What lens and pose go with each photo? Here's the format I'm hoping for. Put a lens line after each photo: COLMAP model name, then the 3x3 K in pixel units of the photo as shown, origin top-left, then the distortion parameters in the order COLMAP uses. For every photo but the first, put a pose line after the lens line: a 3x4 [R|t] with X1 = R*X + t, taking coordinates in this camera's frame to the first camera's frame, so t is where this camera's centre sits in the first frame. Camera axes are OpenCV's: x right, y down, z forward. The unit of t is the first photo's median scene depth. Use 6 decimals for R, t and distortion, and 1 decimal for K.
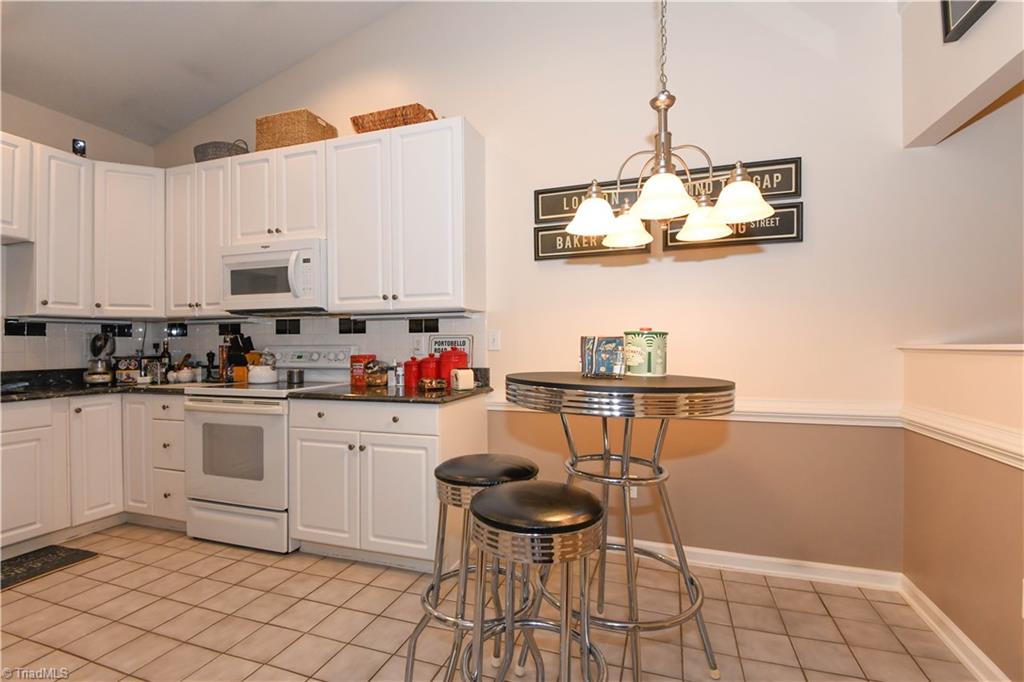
lens RADIAL K [[468.2, 0, 512.0], [0, 468.2, 341.0], [0, 0, 1]] dist [0.026399, -0.026191]
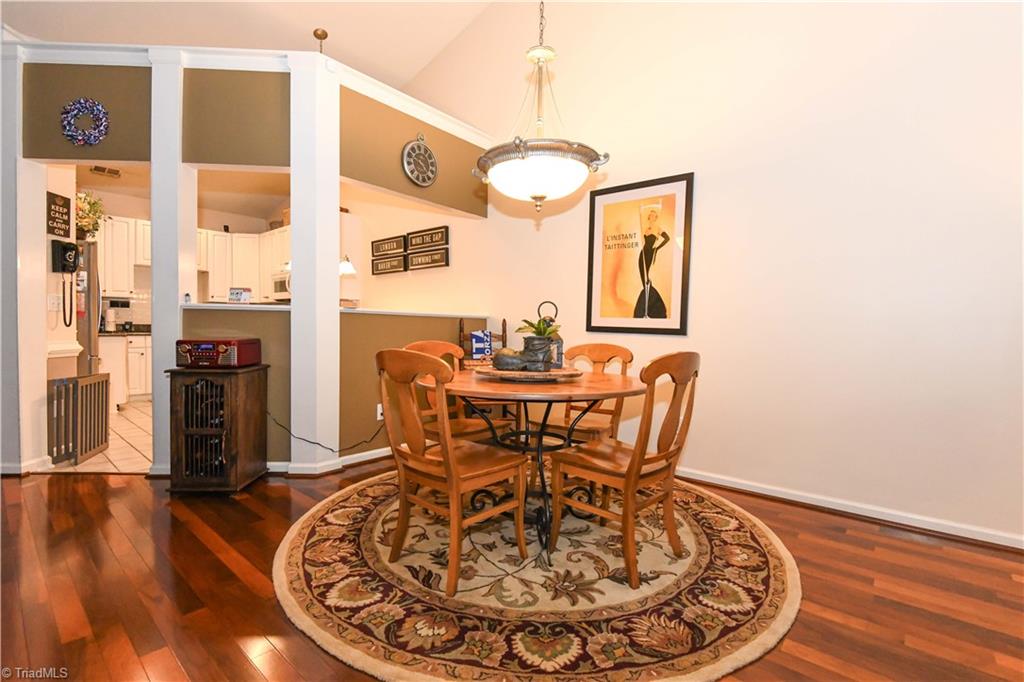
lens RADIAL K [[468.8, 0, 507.7], [0, 468.8, 342.4], [0, 0, 1]] dist [0.026282, -0.023670]
pose [[0.923027, 0.030156, -0.383552, 1.308077], [-0.016457, 0.999106, 0.038948, 0.032516], [0.384383, -0.029638, 0.922698, -0.650126]]
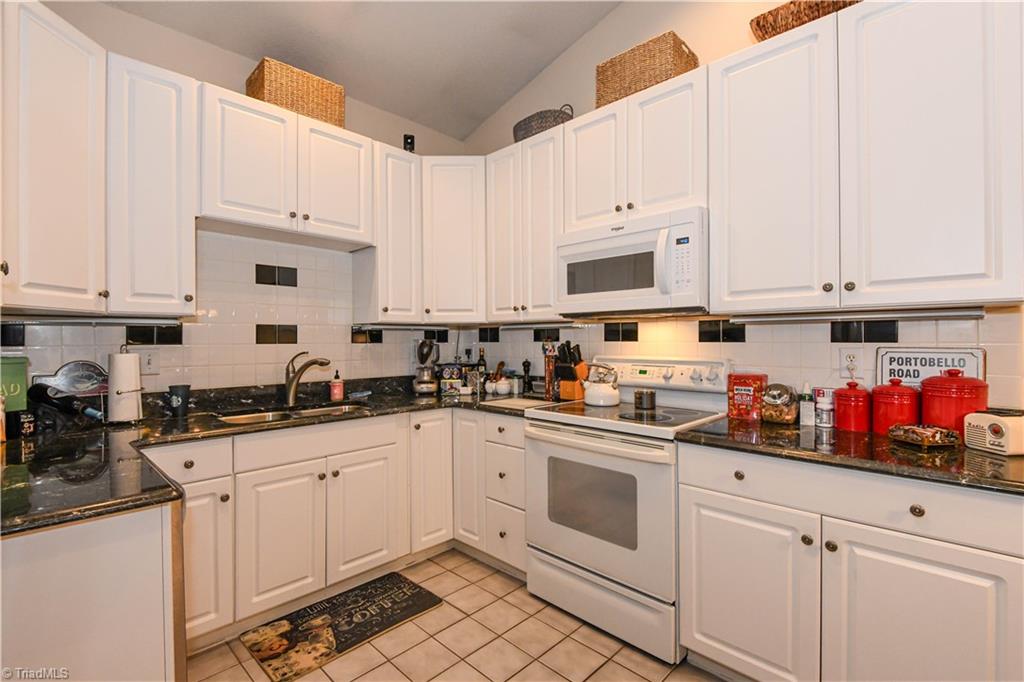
lens RADIAL K [[468.2, 0, 512.0], [0, 468.2, 341.0], [0, 0, 1]] dist [0.026399, -0.026191]
pose [[0.902610, 0.004568, -0.430435, -0.342904], [0.000326, 0.999936, 0.011296, -0.027614], [0.430459, -0.010336, 0.902551, 0.240394]]
